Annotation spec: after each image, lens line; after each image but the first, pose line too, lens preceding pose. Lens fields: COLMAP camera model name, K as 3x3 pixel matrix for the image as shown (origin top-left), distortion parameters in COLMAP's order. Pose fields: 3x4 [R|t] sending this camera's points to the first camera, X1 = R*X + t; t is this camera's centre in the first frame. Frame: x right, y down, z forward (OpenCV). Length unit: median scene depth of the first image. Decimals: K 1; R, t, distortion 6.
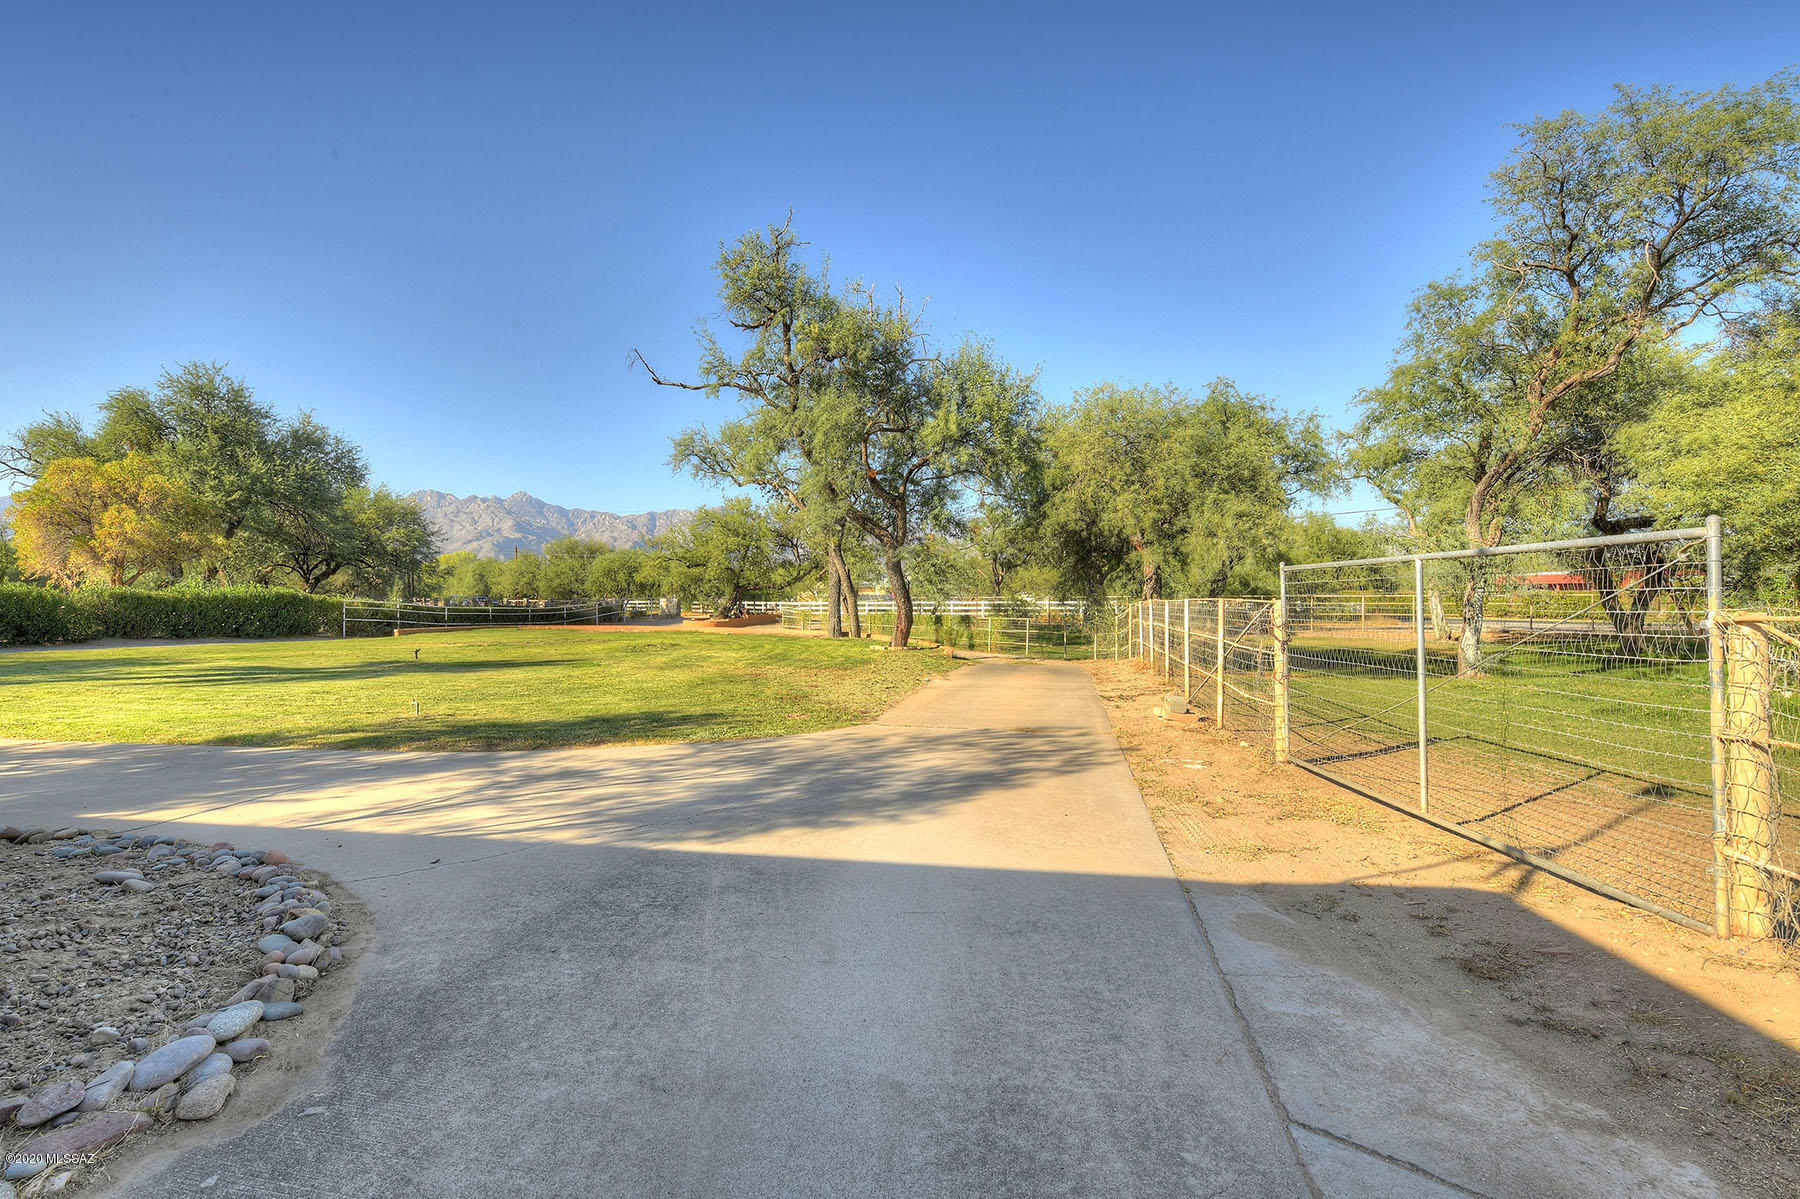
lens RADIAL K [[829.1, 0, 900.0], [0, 829.1, 599.5], [0, 0, 1]] dist [-0.000399, -0.000265]
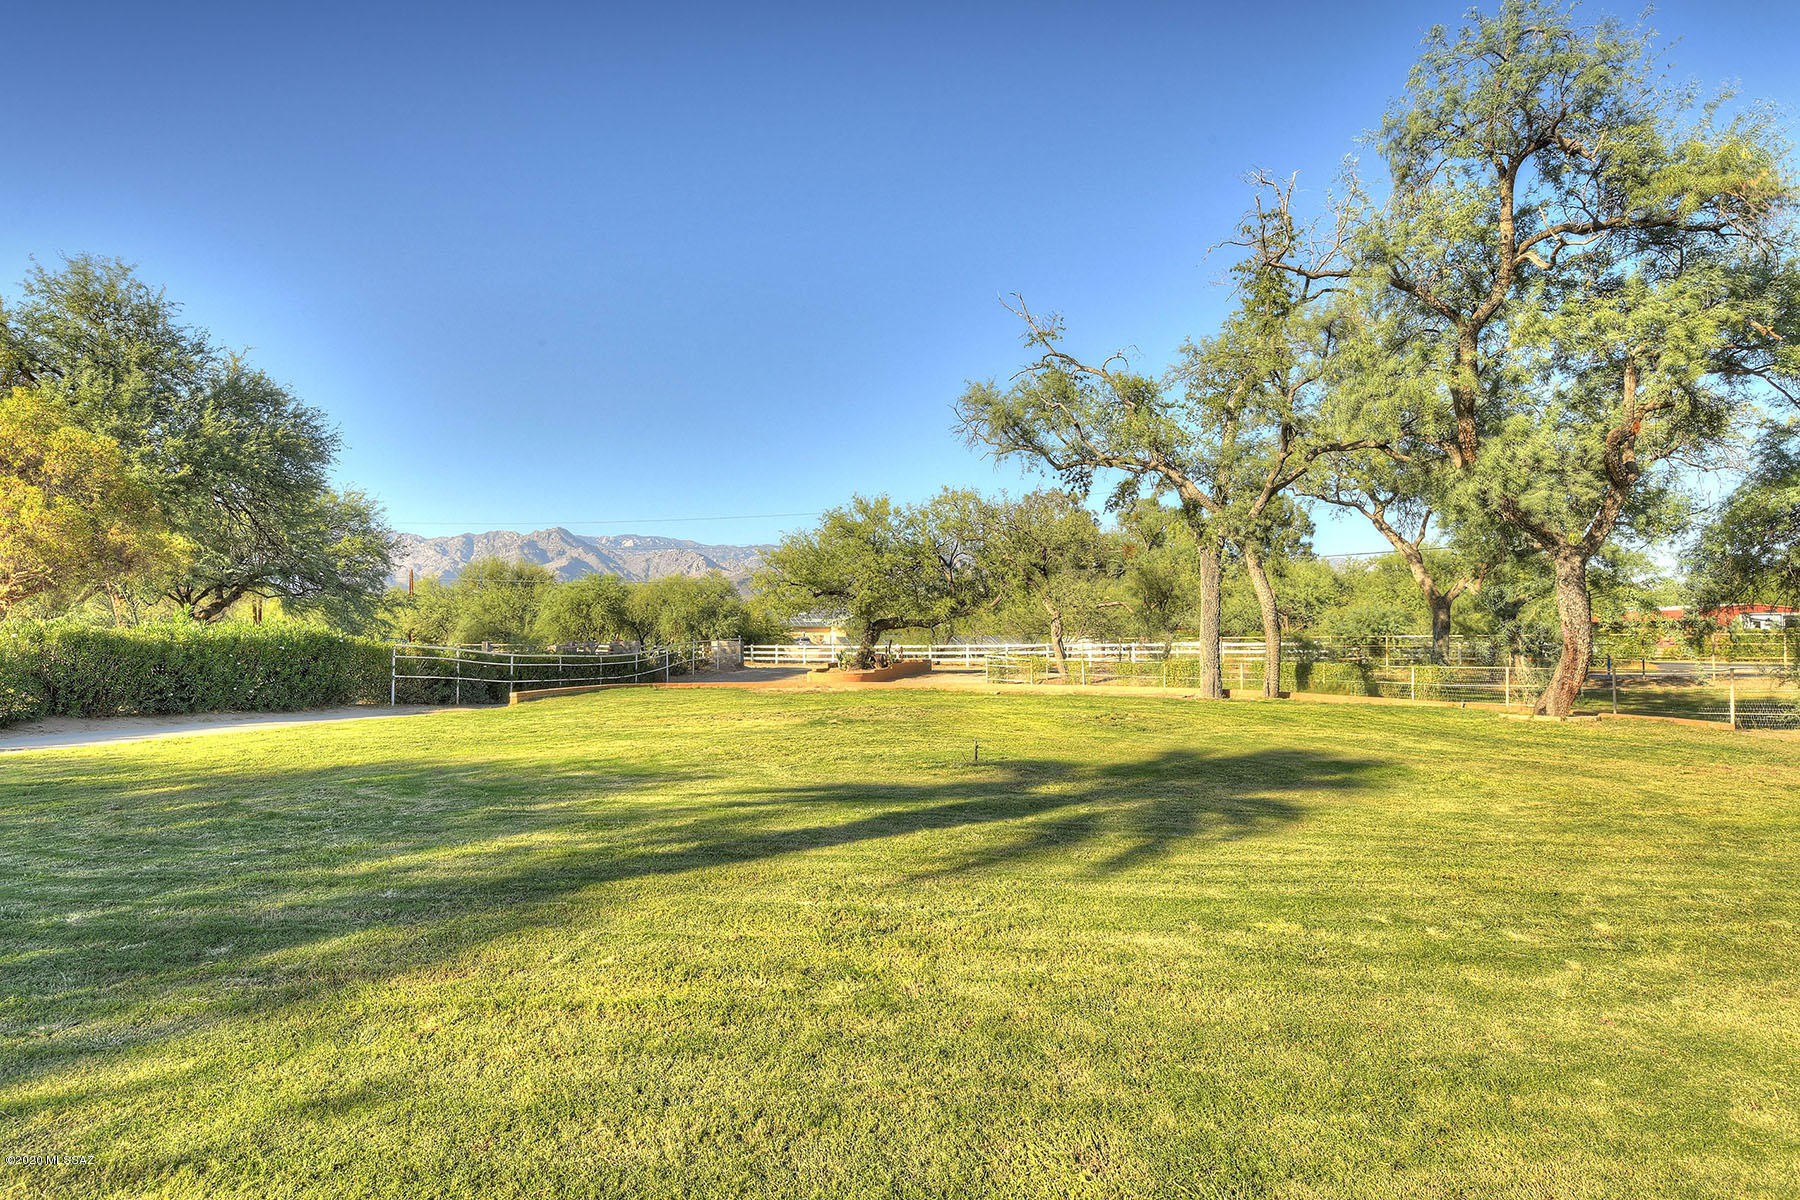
lens RADIAL K [[982.1, 0, 900.0], [0, 982.1, 600.0], [0, 0, 1]] dist [0.001263, 0.000514]
pose [[0.989573, 0.003095, 0.143997, -0.361344], [0.003230, 0.999041, -0.043669, 0.000652], [-0.143994, 0.043679, 0.988614, 0.209244]]
